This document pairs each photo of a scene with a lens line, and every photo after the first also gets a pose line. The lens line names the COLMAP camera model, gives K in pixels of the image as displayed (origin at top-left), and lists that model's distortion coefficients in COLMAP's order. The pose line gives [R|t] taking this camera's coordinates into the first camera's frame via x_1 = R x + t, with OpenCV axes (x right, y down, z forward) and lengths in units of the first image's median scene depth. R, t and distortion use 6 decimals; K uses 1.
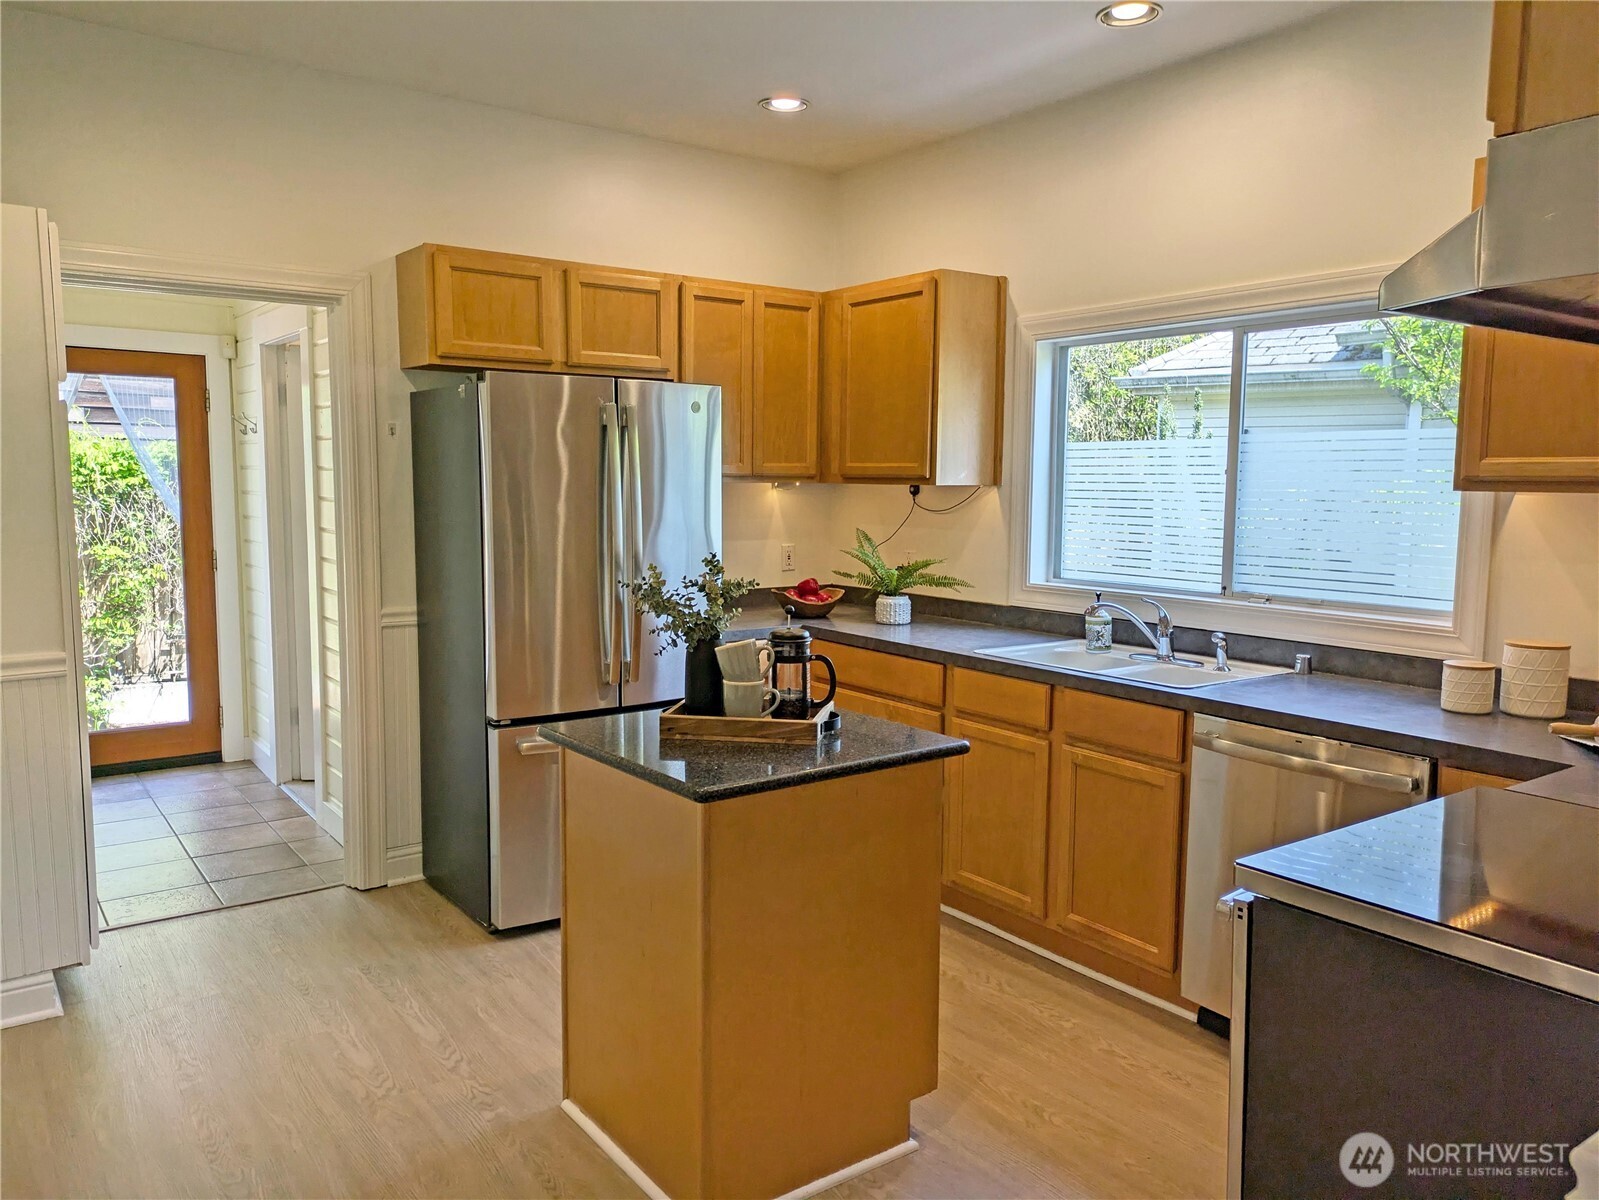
lens RADIAL K [[1181.6, 0, 799.7], [0, 1181.6, 603.2], [0, 0, 1]] dist [0.002844, -0.000463]
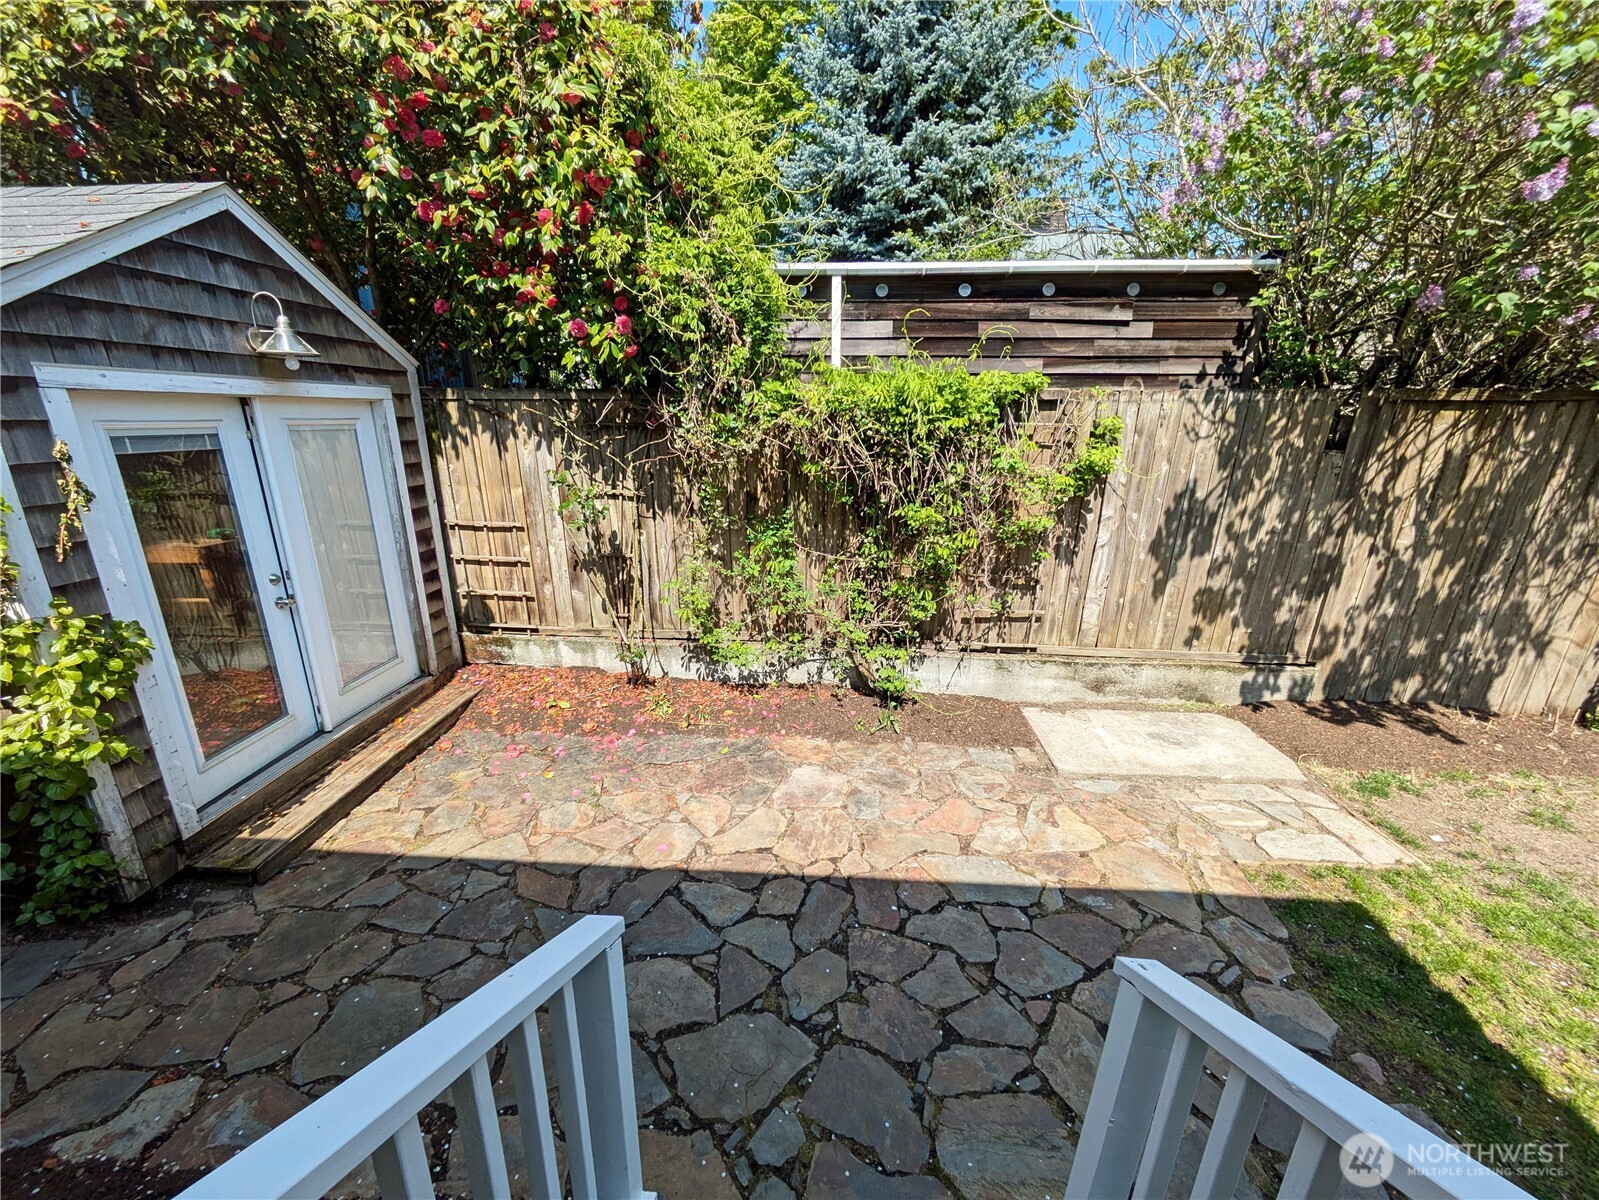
lens RADIAL K [[616.6, 0, 802.1], [0, 616.6, 600.8], [0, 0, 1]] dist [0.000044, 0.000768]
pose [[0.770826, 0.177436, -0.611837, -0.377878], [-0.057820, 0.975950, 0.210185, -0.069078], [0.634417, -0.126639, 0.762547, 0.618410]]
